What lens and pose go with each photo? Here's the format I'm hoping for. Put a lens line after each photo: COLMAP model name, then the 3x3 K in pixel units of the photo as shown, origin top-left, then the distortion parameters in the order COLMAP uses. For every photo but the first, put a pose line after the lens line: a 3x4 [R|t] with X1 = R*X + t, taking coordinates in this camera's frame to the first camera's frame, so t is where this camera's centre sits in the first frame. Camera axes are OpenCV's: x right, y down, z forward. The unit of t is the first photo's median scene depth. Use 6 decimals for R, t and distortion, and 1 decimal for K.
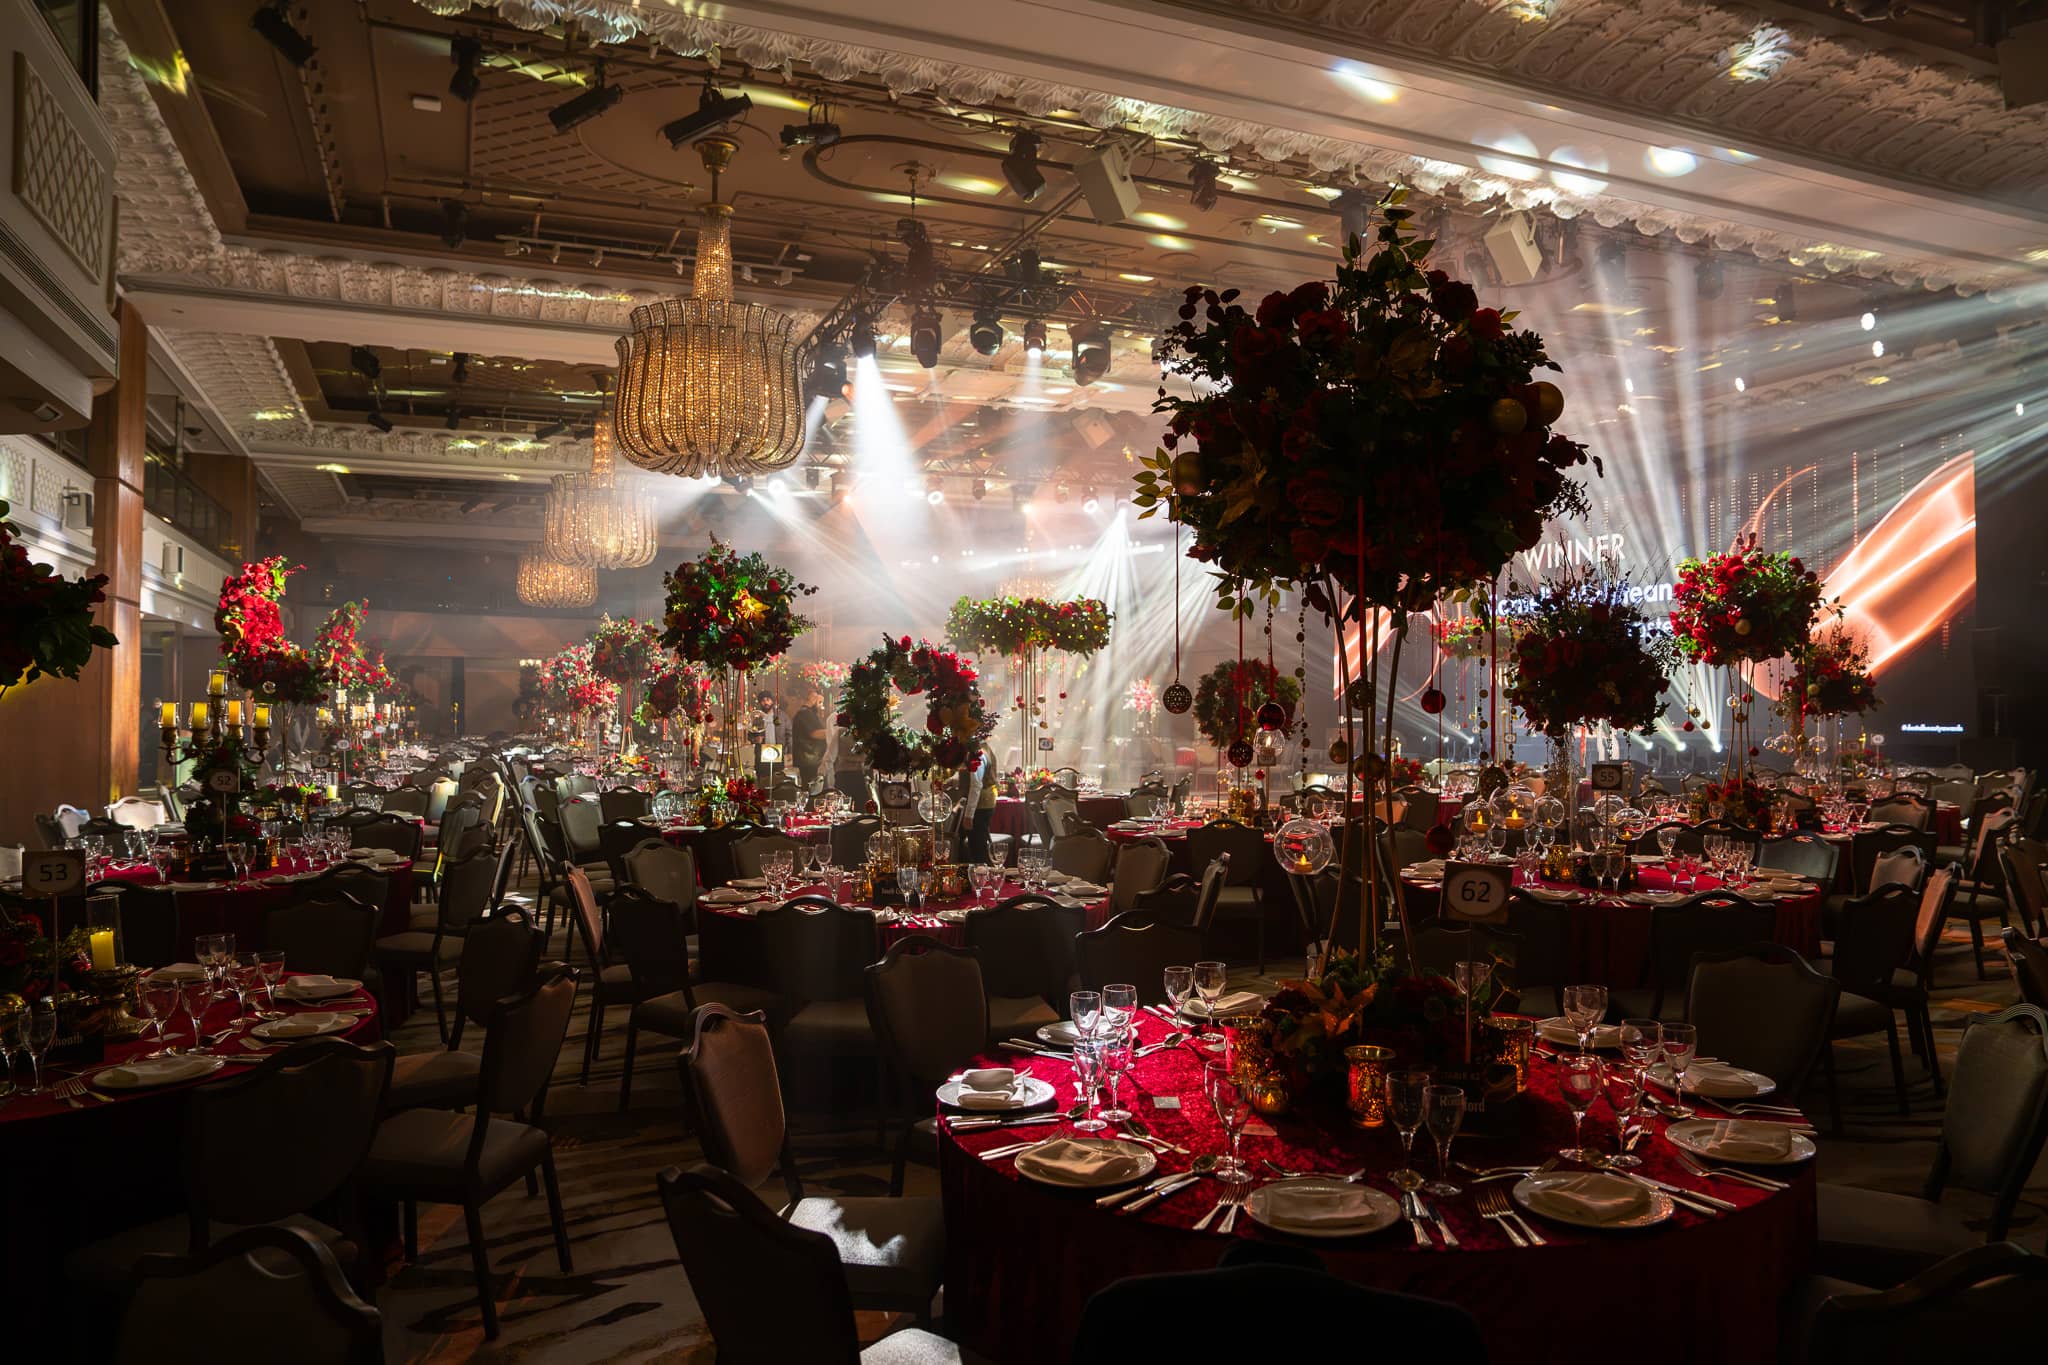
lens RADIAL K [[1432.9, 0, 1053.3], [0, 1432.9, 680.9], [0, 0, 1]] dist [-0.104599, 0.000403]
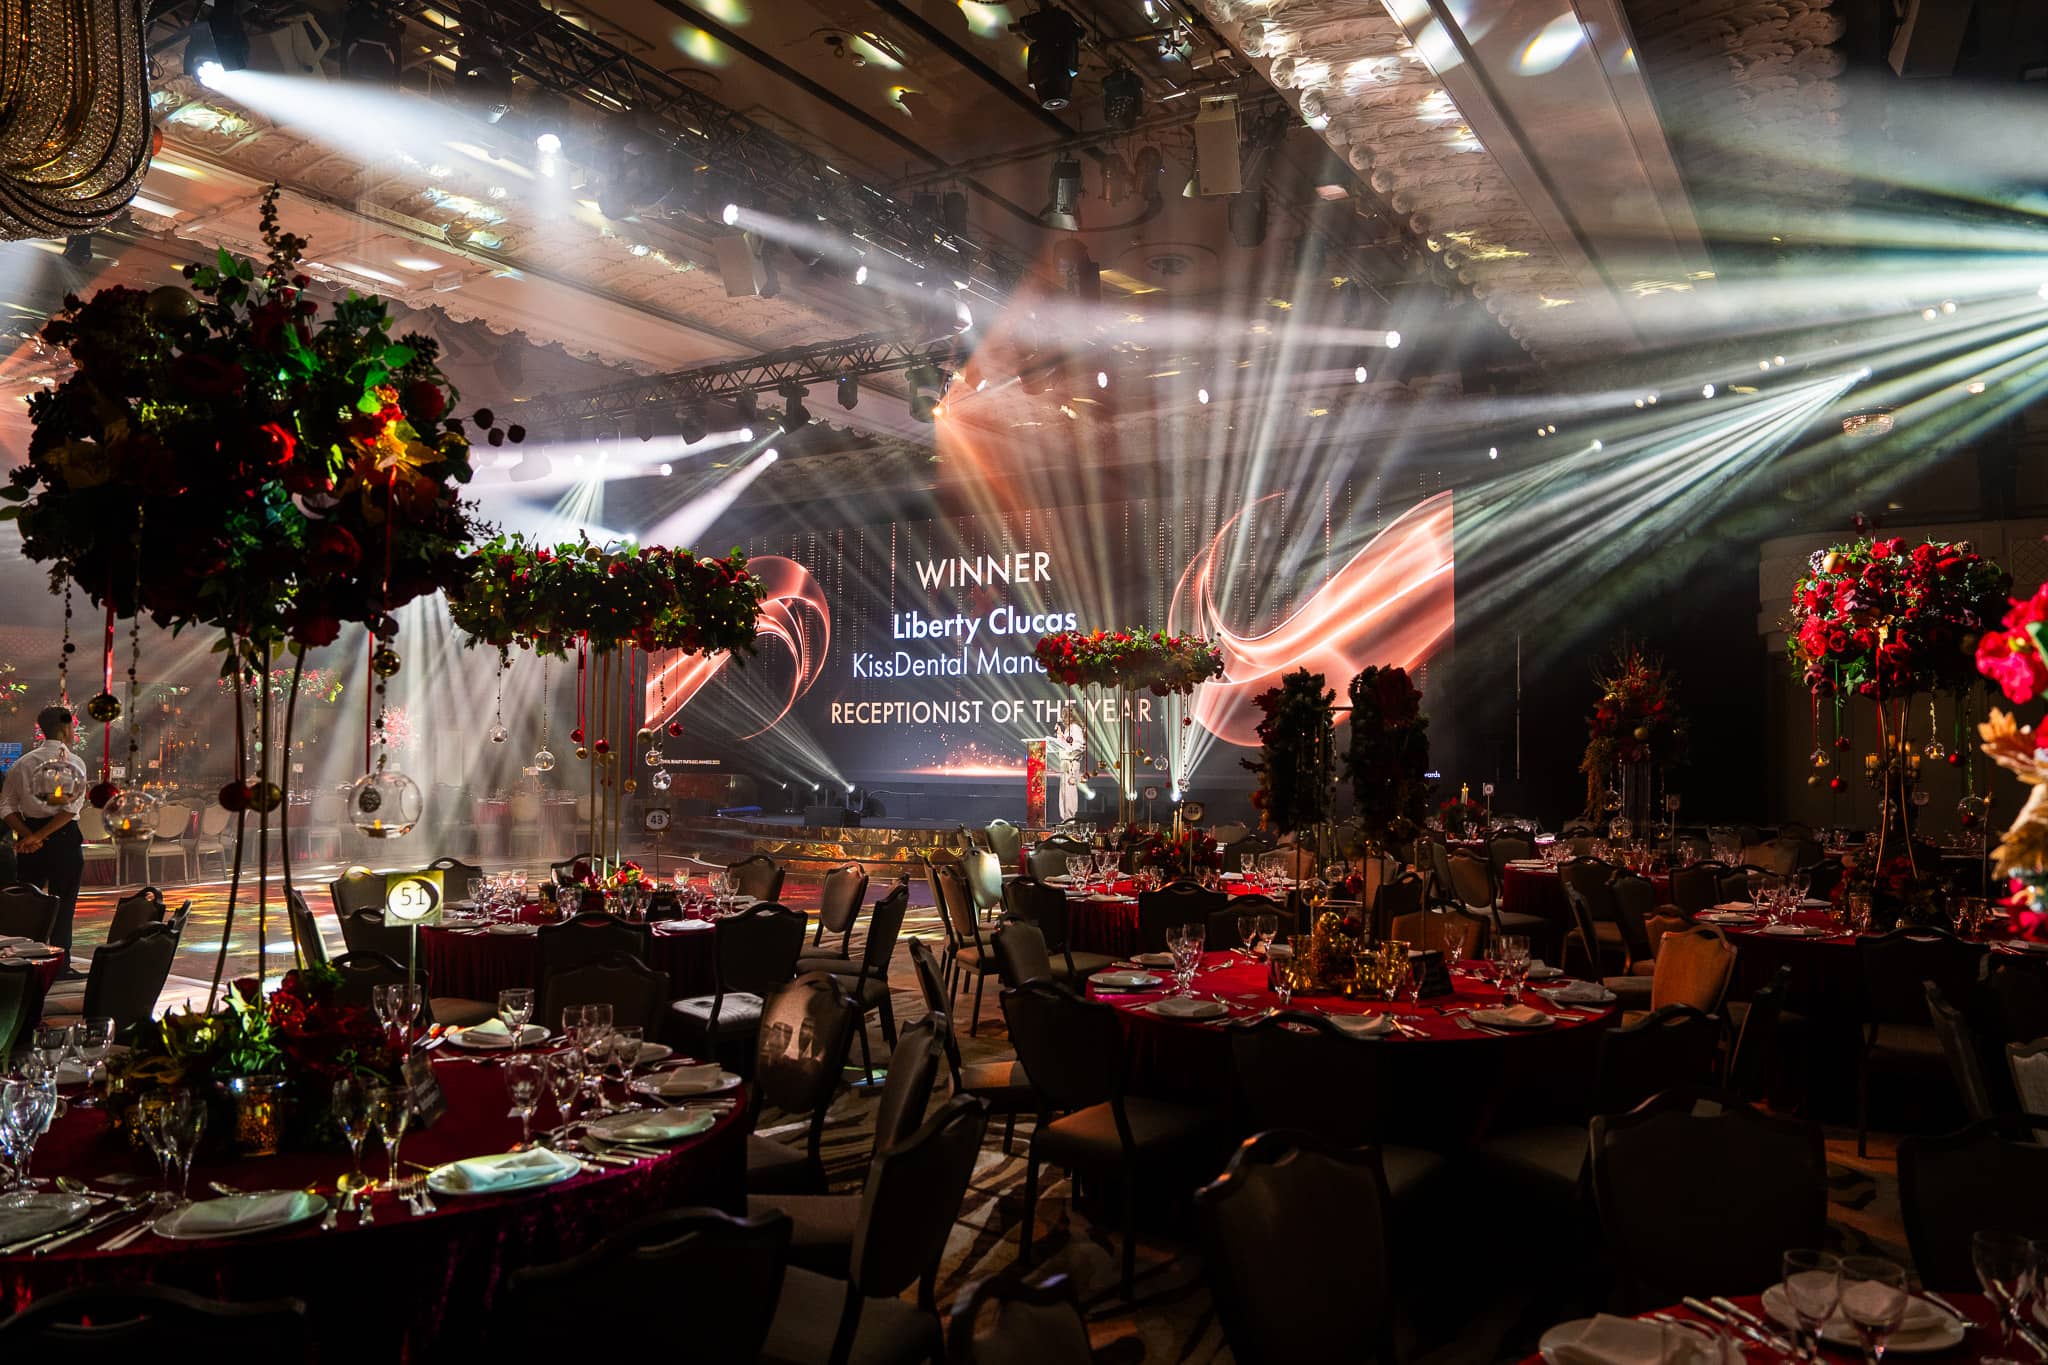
lens RADIAL K [[1432.9, 0, 1053.3], [0, 1432.9, 680.9], [0, 0, 1]] dist [-0.104599, 0.000403]
pose [[0.811526, 0.031988, 0.583441, -0.141499], [-0.017021, 0.999371, -0.031117, 0.003721], [-0.584069, 0.015322, 0.811559, 0.346193]]
